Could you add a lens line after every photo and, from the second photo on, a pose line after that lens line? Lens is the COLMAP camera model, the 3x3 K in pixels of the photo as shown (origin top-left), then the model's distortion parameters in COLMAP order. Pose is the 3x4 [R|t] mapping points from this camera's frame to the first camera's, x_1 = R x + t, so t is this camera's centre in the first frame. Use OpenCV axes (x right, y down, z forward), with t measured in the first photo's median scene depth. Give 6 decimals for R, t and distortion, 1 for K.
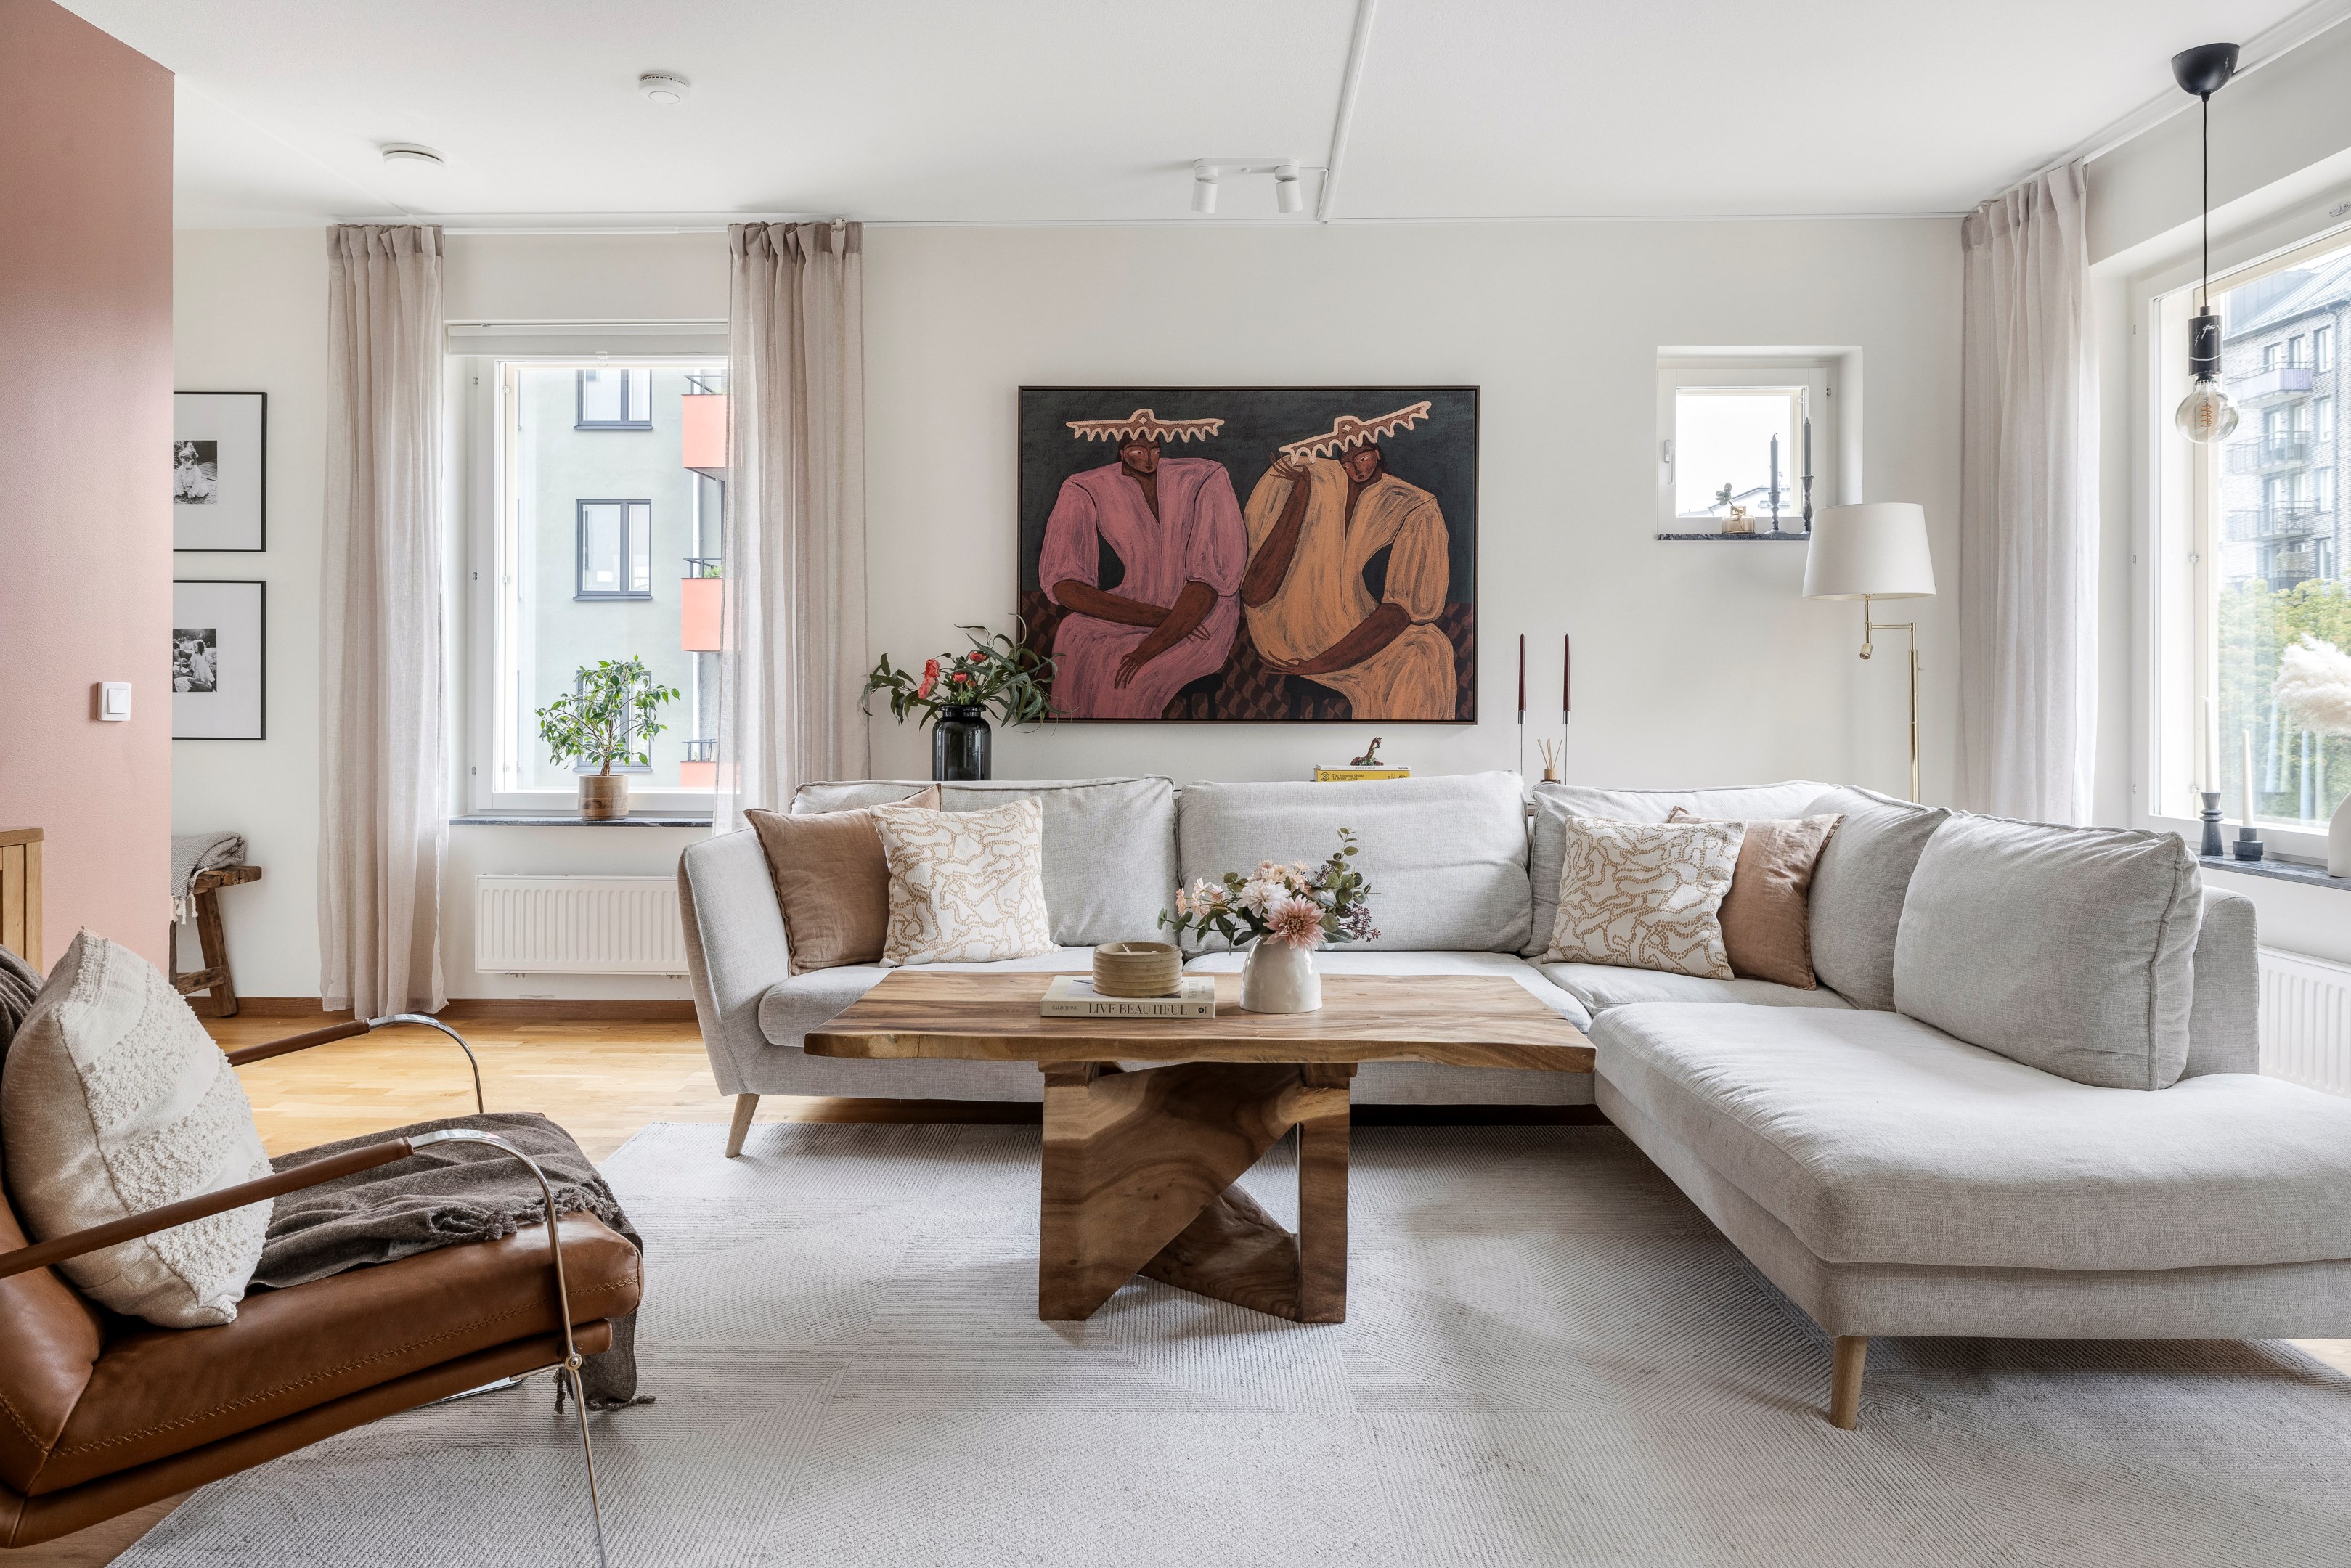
lens RADIAL K [[1512.7, 0, 1183.6], [0, 1512.7, 689.5], [0, 0, 1]] dist [-0.008060, 0.008620]
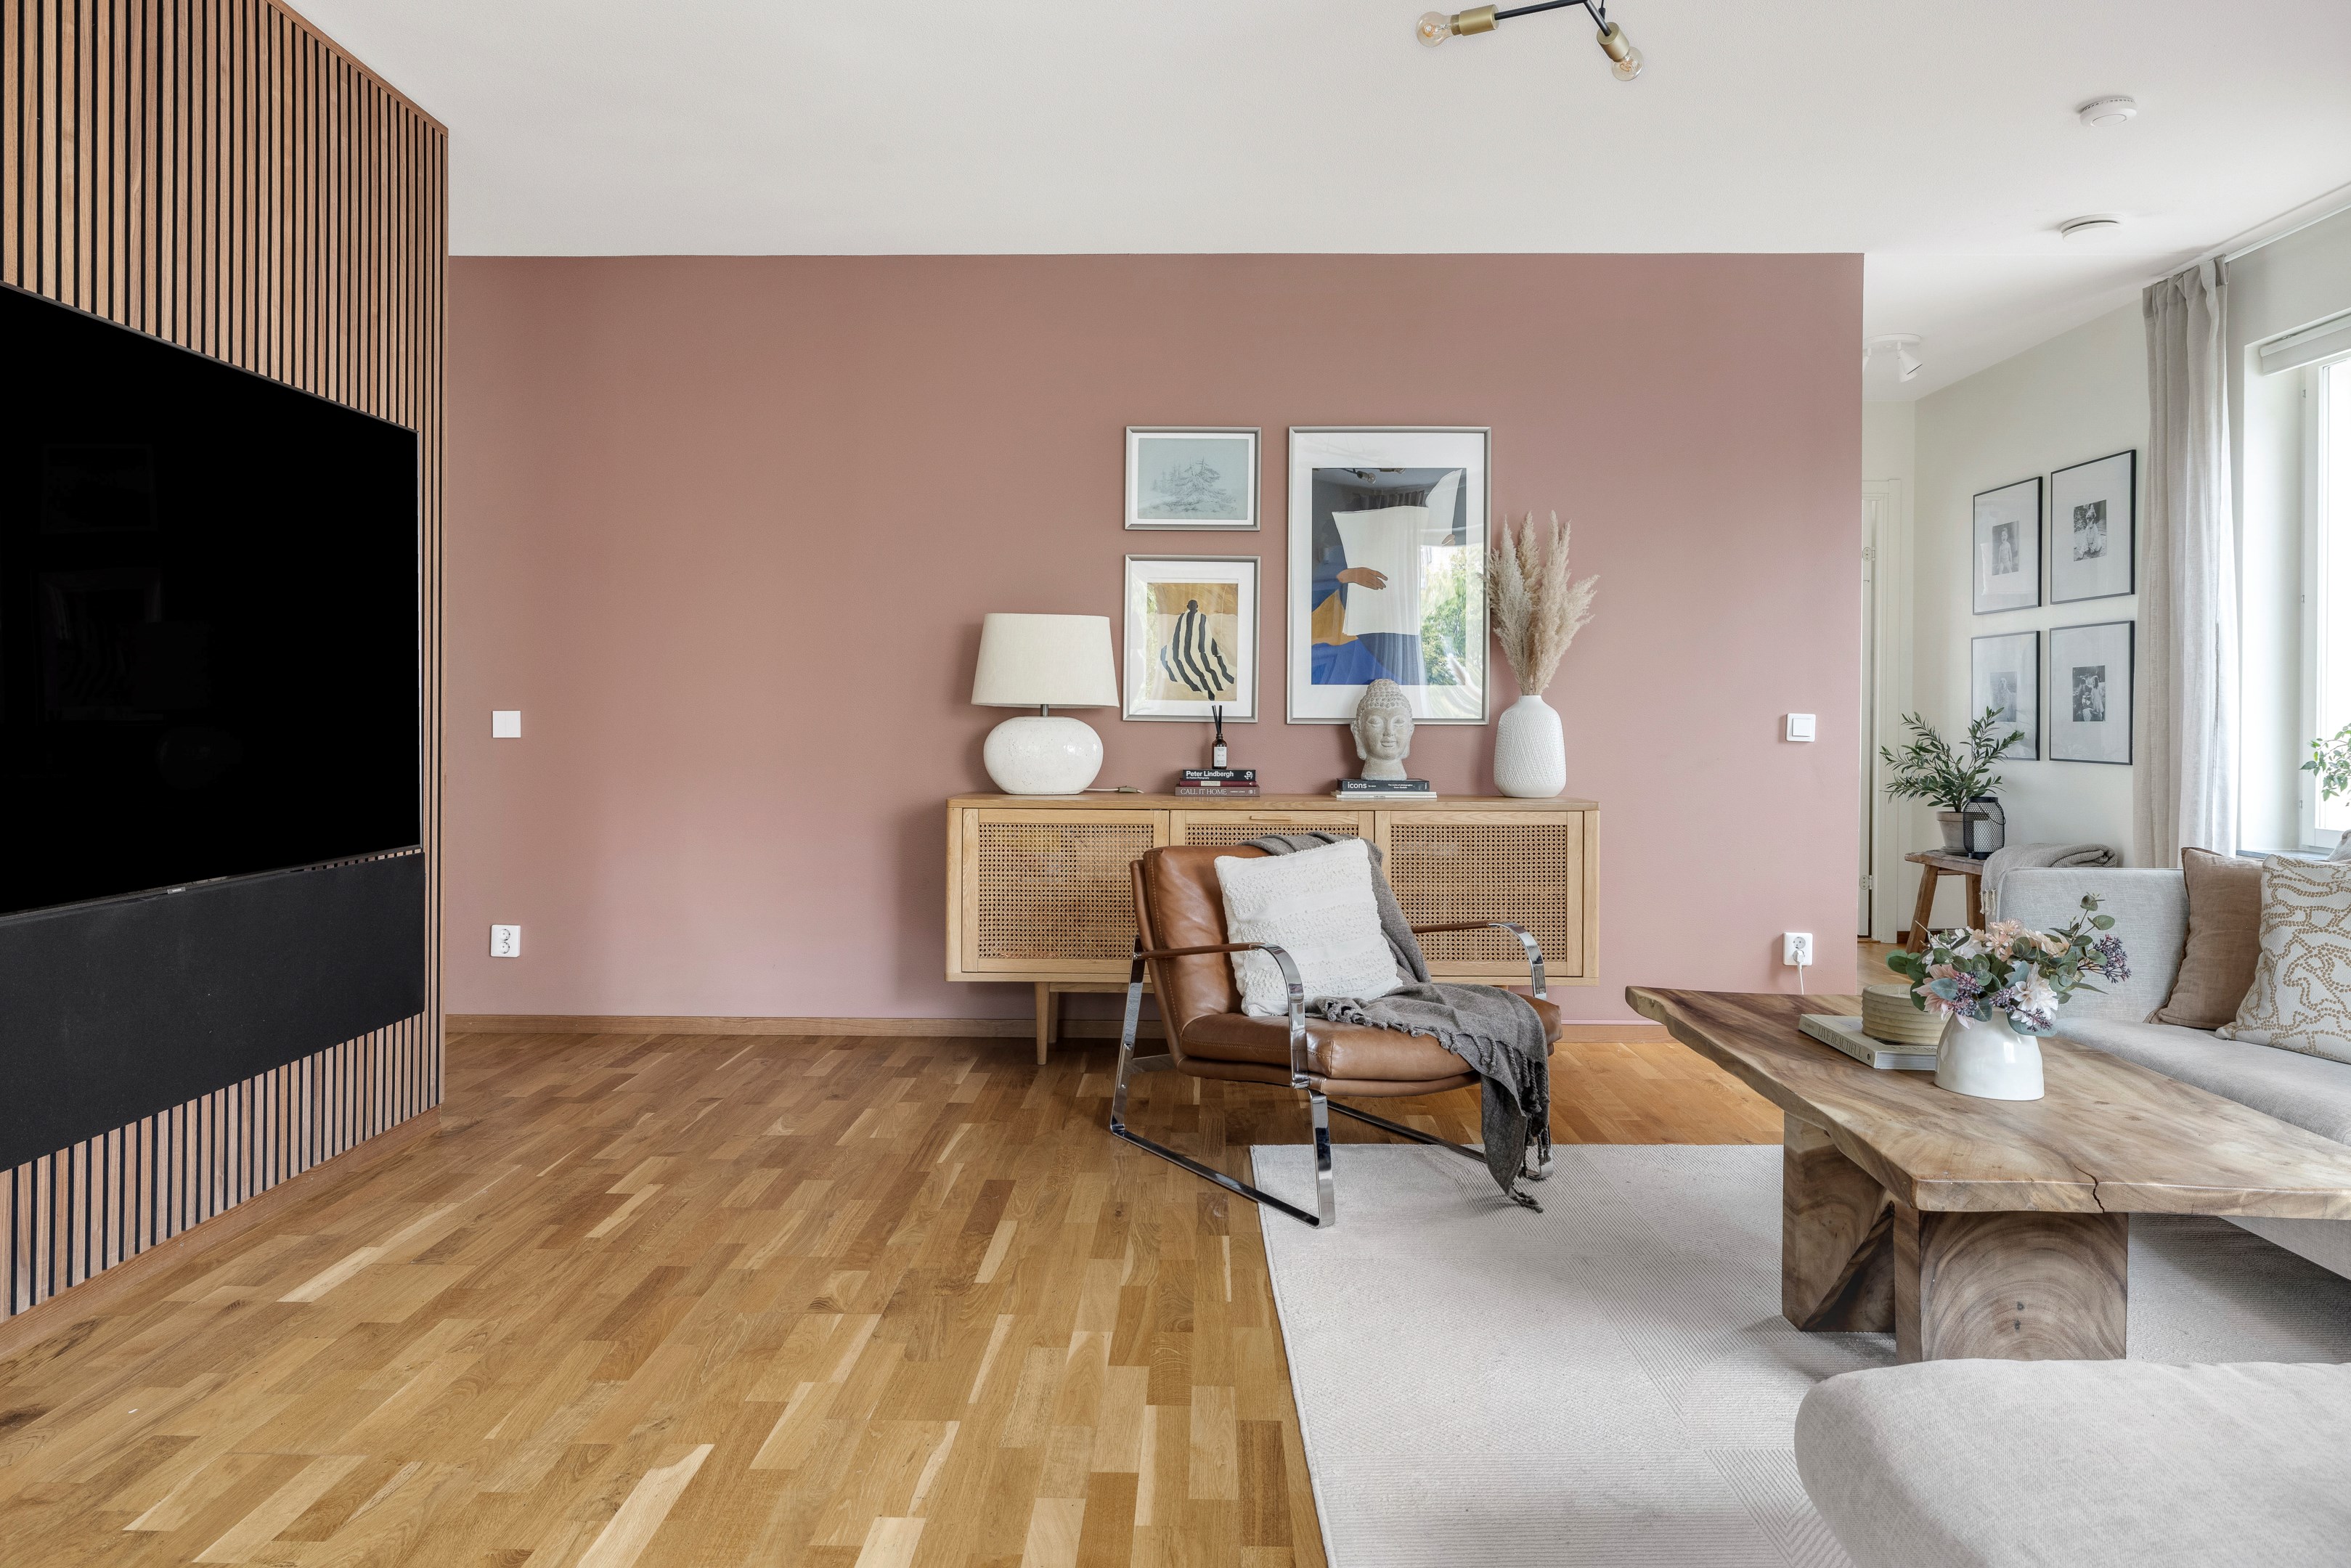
lens RADIAL K [[1512.7, 0, 1168.9], [0, 1512.7, 720.8], [0, 0, 1]] dist [-0.008060, 0.008620]
pose [[0.000736, -0.000357, -1.000000, 0.530403], [0.000704, 1.000000, -0.000356, 0.001314], [0.999999, -0.000704, 0.000736, 0.313390]]
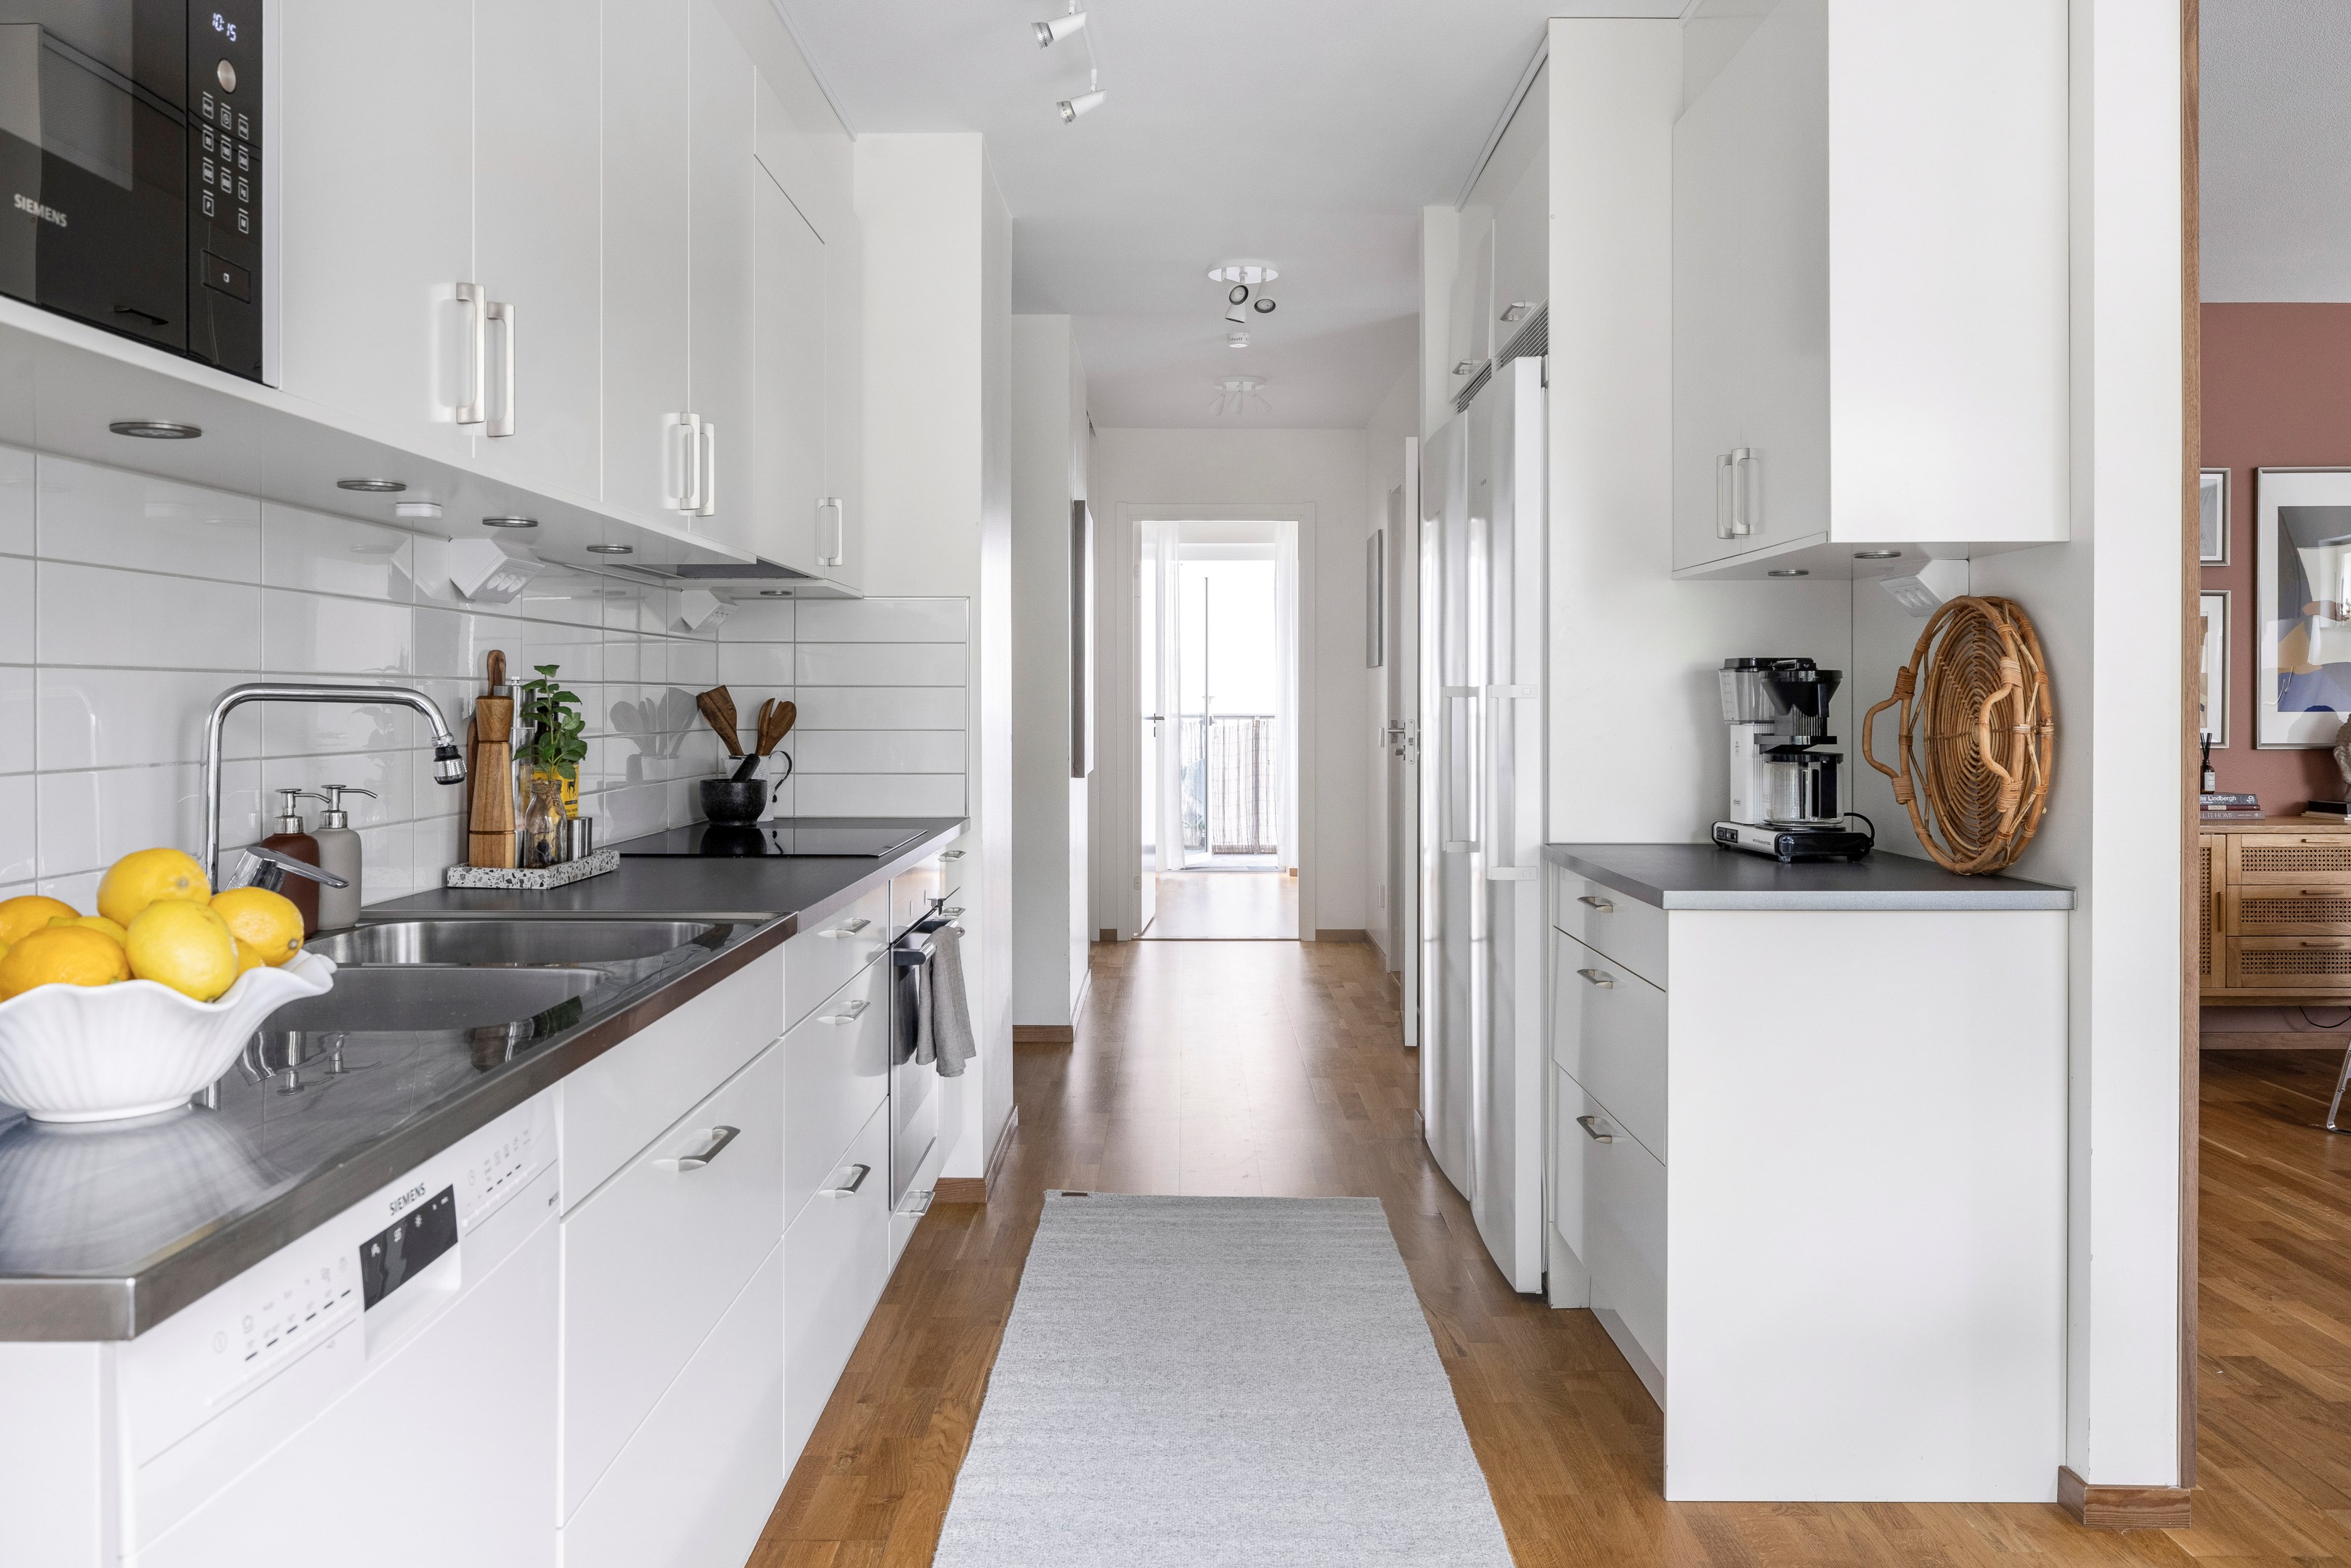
lens RADIAL K [[1743.1, 0, 1173.7], [0, 1743.1, 708.0], [0, 0, 1]] dist [-0.008986, 0.007009]
pose [[0.026856, 0.005367, -0.999625, 0.735851], [0.008374, 0.999949, 0.005594, -0.042084], [0.999604, -0.008521, 0.026810, -0.451536]]
